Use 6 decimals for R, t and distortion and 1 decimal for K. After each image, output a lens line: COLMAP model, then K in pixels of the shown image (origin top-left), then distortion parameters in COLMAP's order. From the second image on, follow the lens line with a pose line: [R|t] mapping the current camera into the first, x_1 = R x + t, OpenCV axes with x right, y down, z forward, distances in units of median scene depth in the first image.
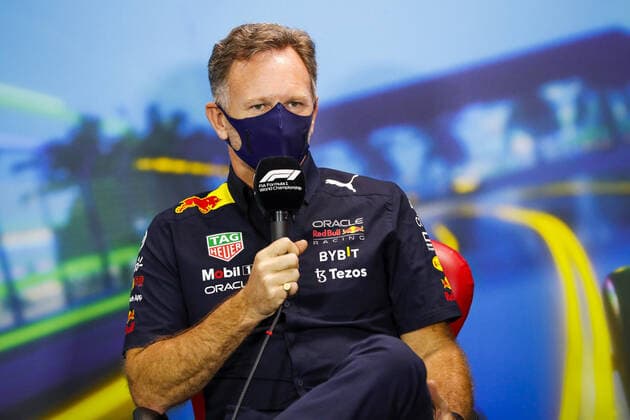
lens RADIAL K [[3464.5, 0, 315.0], [0, 3464.5, 210.0], [0, 0, 1]] dist [1.506435, 7.575641]
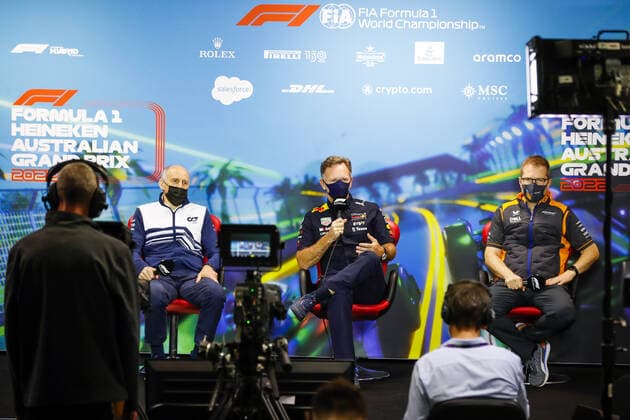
lens RADIAL K [[2612.8, 0, 315.0], [0, 2612.8, 210.0], [0, 0, 1]] dist [0.486549, 4.397076]
pose [[0.996844, 0.013245, -0.078271, 0.155432], [-0.009683, 0.998907, 0.045719, -0.109869], [0.078791, -0.044817, 0.995883, -1.459570]]
